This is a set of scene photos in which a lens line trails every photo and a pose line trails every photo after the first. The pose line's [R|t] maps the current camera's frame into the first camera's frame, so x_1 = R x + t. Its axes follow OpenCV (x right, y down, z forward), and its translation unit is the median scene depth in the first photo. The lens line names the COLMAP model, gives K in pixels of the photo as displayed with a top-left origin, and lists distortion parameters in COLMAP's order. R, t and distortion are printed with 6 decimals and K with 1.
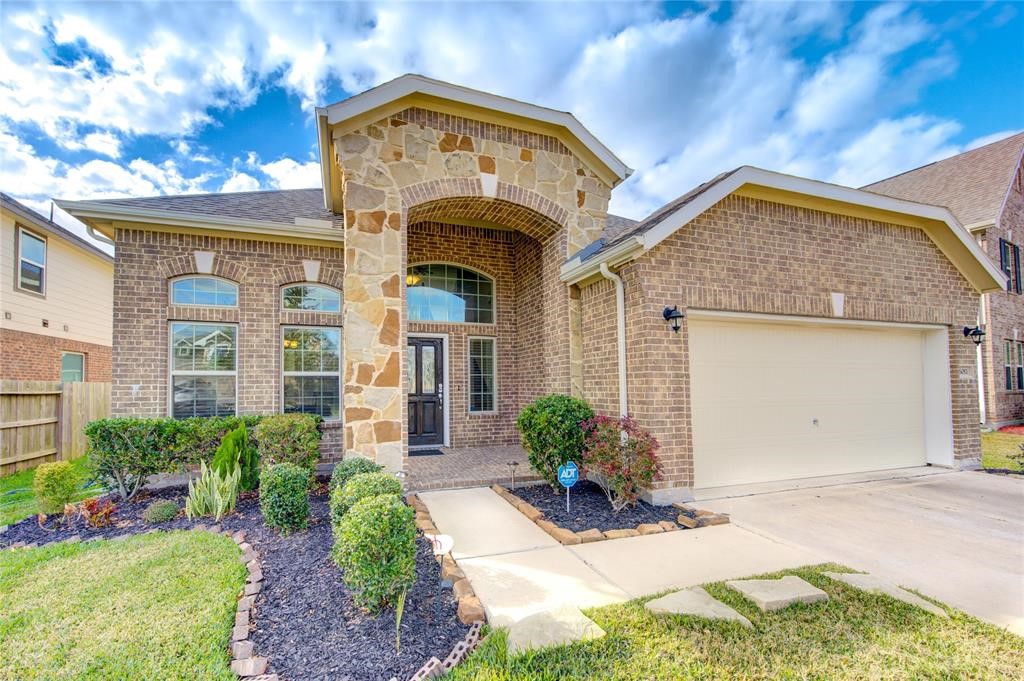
lens RADIAL K [[445.0, 0, 513.8], [0, 445.0, 378.5], [0, 0, 1]] dist [0.001331, 0.000135]
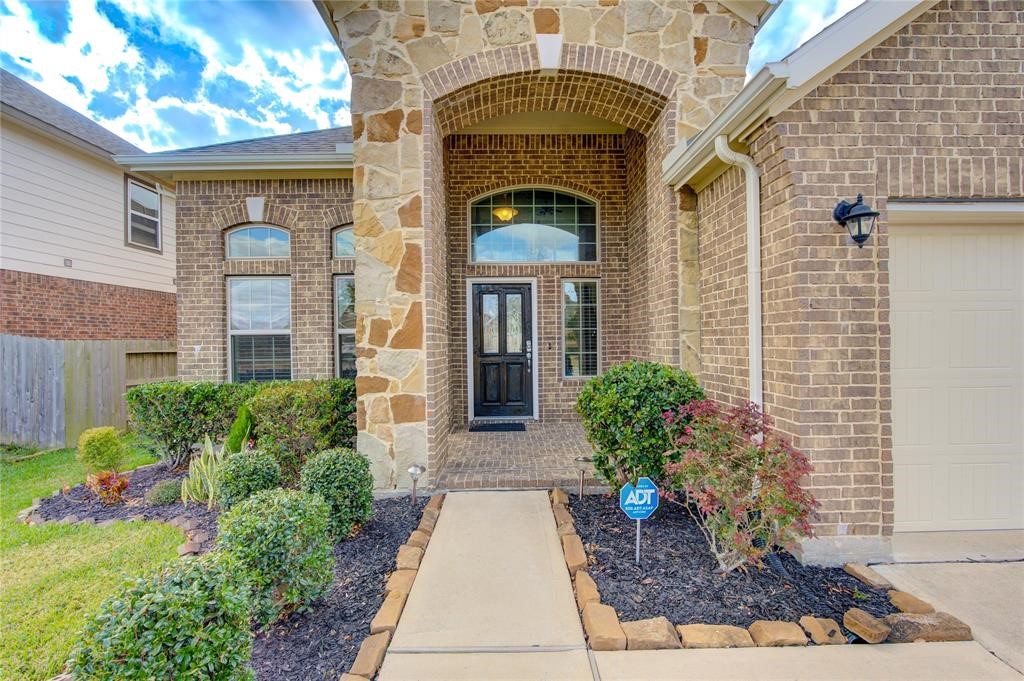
lens RADIAL K [[475.8, 0, 517.6], [0, 475.8, 355.9], [0, 0, 1]] dist [-0.008403, -0.000824]
pose [[0.947529, 0.004173, -0.319644, 0.140281], [0.012905, 0.998600, 0.051292, -0.007746], [0.319411, -0.052726, 0.946148, 0.293240]]
